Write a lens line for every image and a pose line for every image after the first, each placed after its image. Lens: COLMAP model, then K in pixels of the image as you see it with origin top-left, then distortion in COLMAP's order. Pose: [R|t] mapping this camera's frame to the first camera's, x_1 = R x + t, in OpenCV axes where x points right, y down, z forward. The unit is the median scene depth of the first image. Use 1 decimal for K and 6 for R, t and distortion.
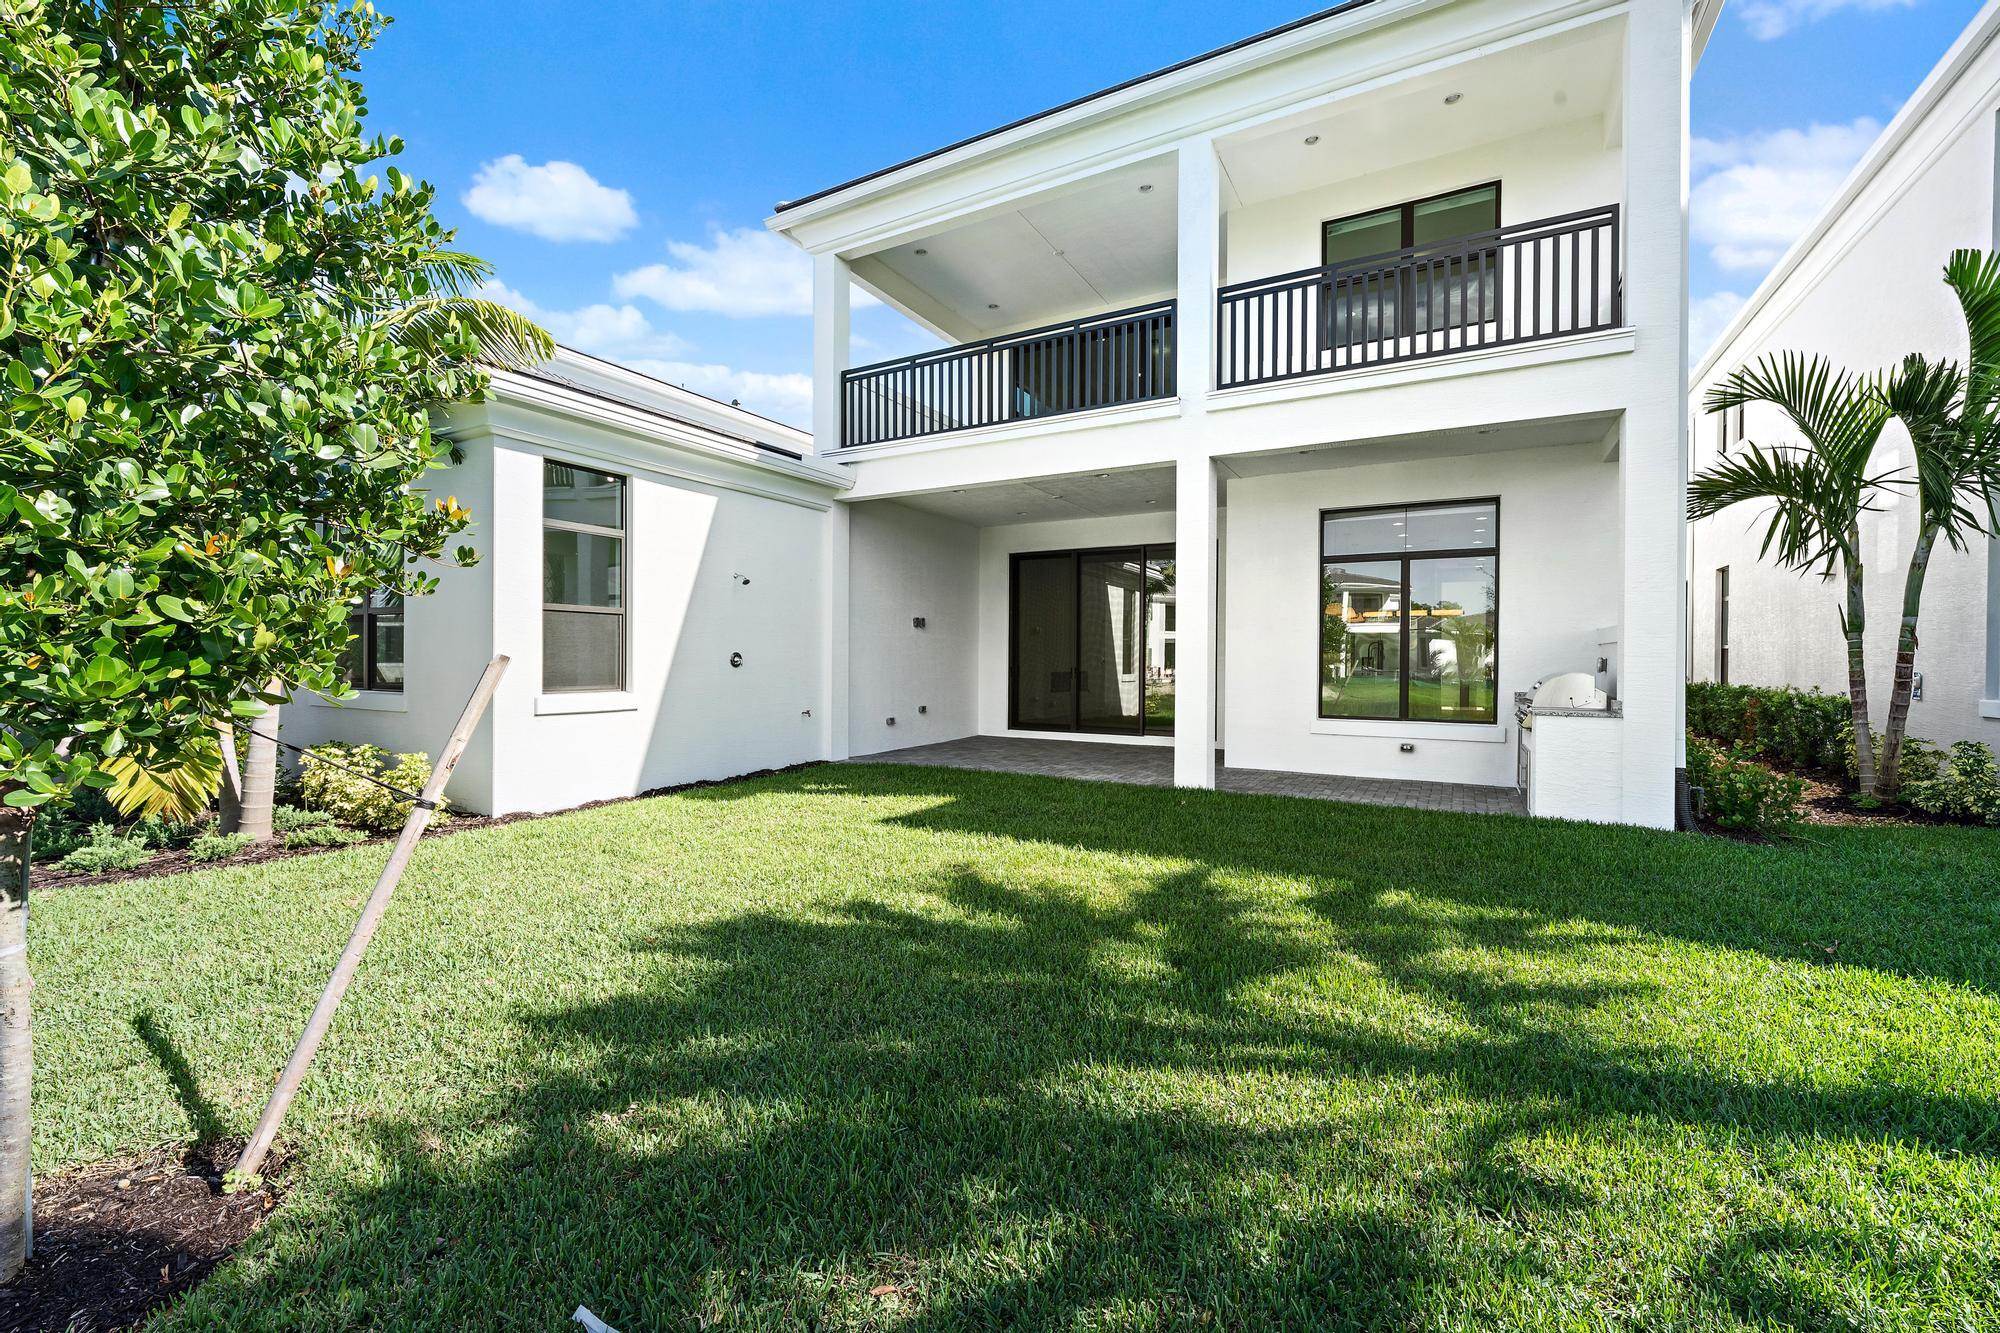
lens RADIAL K [[830.1, 0, 1004.4], [0, 830.1, 657.1], [0, 0, 1]] dist [-0.002583, -0.000065]
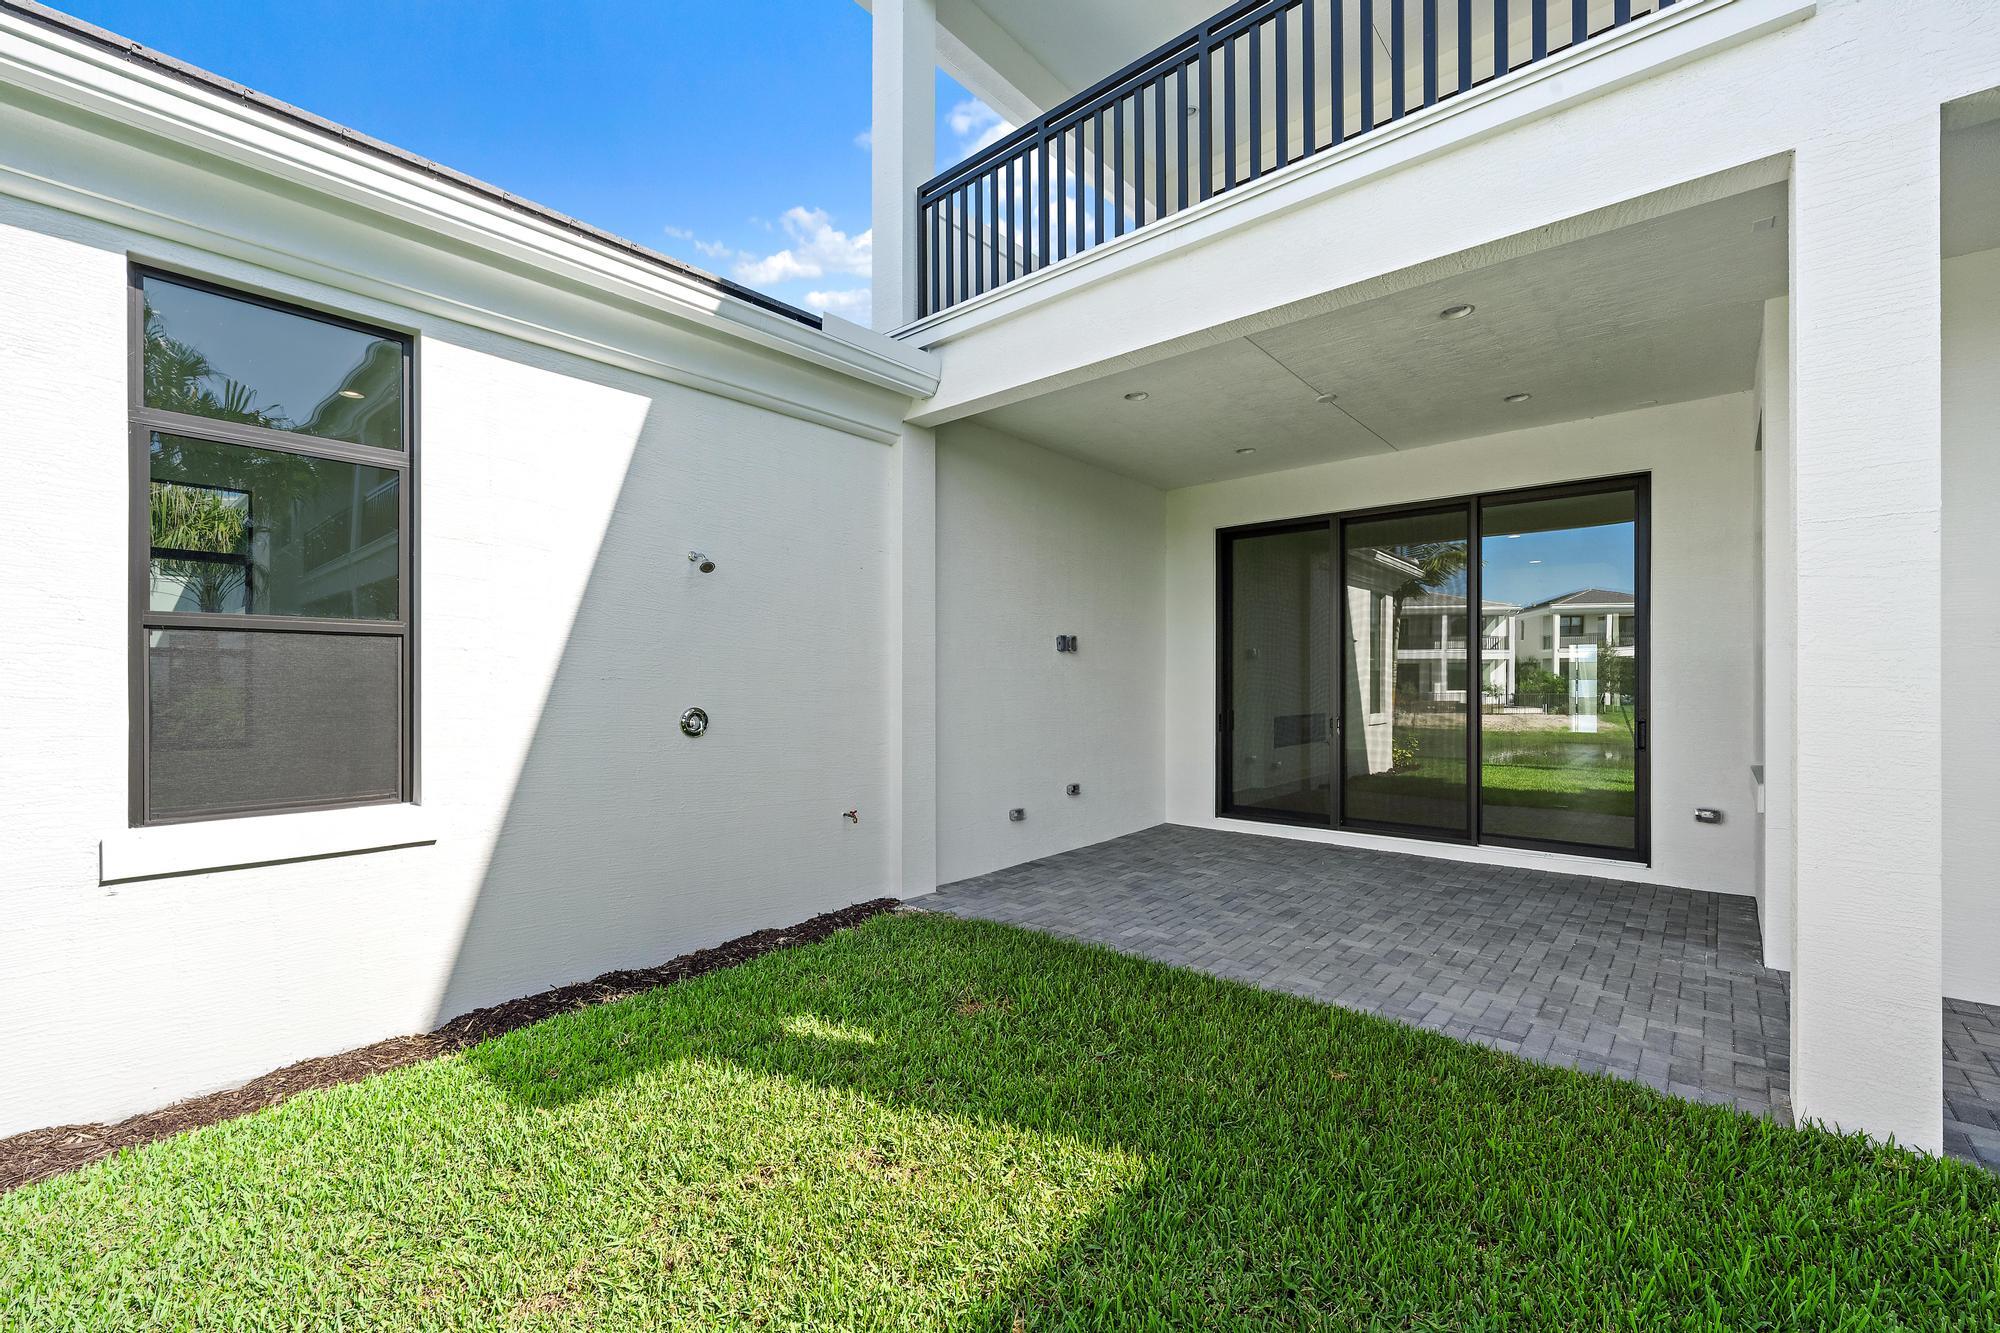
lens RADIAL K [[830.1, 0, 996.4], [0, 830.1, 676.4], [0, 0, 1]] dist [-0.002583, -0.000065]
pose [[0.978578, -0.003623, -0.205843, -0.034783], [0.003815, 0.999993, 0.000536, -0.021488], [0.205839, -0.001310, 0.978585, 0.478635]]
